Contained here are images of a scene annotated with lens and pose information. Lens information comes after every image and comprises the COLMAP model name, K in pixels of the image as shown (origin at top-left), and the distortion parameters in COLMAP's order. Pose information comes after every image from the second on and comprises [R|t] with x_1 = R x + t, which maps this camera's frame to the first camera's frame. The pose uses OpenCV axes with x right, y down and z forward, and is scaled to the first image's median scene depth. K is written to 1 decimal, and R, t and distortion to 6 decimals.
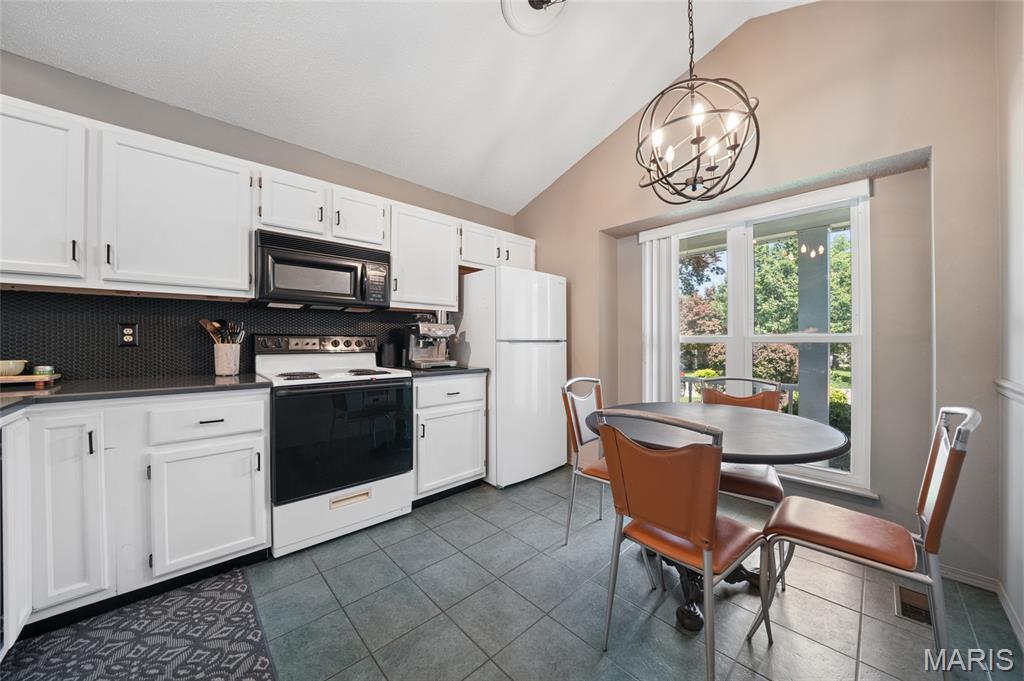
lens RADIAL K [[356.2, 0, 508.3], [0, 356.2, 342.3], [0, 0, 1]] dist [-0.015539, 0.000589]
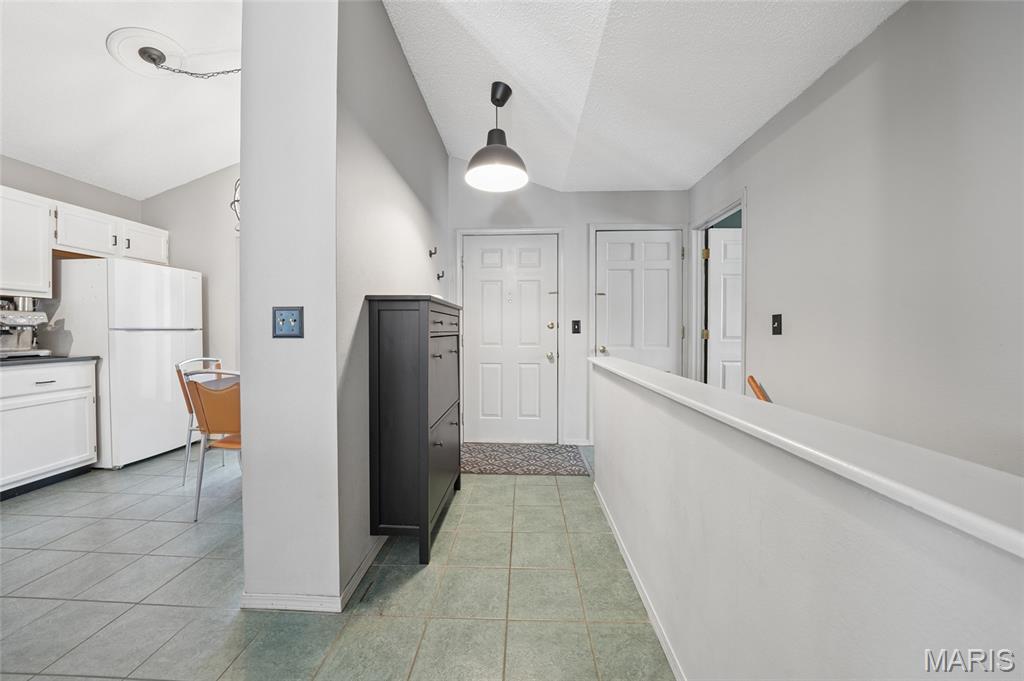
lens RADIAL K [[356.2, 0, 507.5], [0, 356.2, 334.5], [0, 0, 1]] dist [-0.015539, 0.000589]
pose [[0.713689, -0.008103, 0.700416, 0.080034], [-0.002098, 0.999904, 0.013706, -0.005181], [-0.700460, -0.011251, 0.713603, -0.534074]]
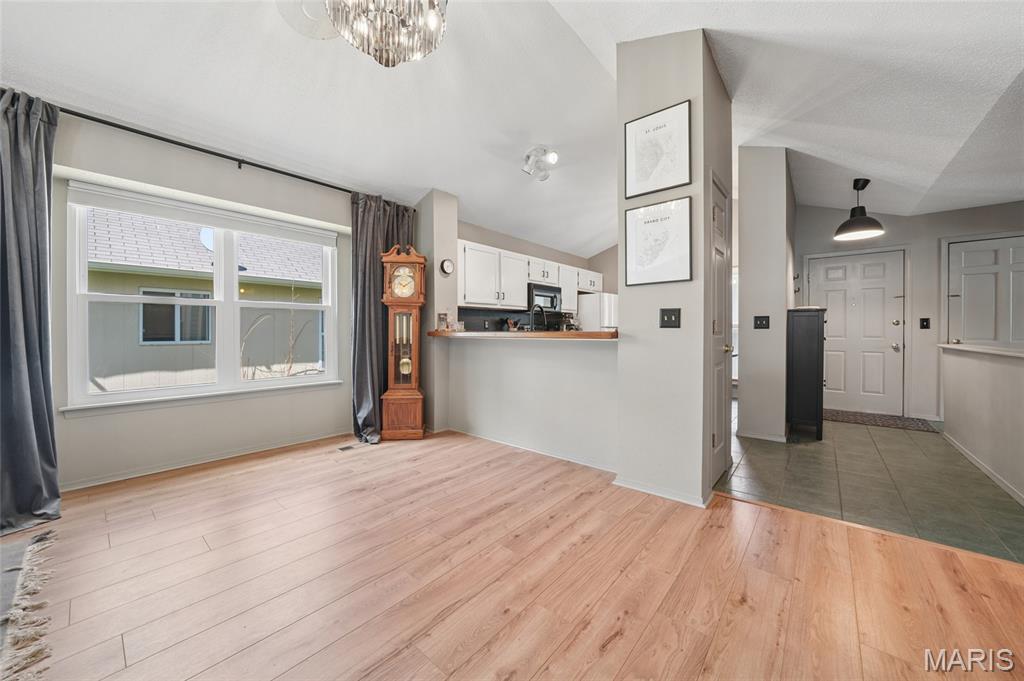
lens RADIAL K [[373.8, 0, 515.4], [0, 373.8, 331.3], [0, 0, 1]] dist [-0.003427, 0.000225]
pose [[0.990075, -0.000936, 0.140540, -0.841799], [0.000120, 0.999983, 0.005815, 0.008503], [-0.140543, -0.005740, 0.990058, -1.149707]]
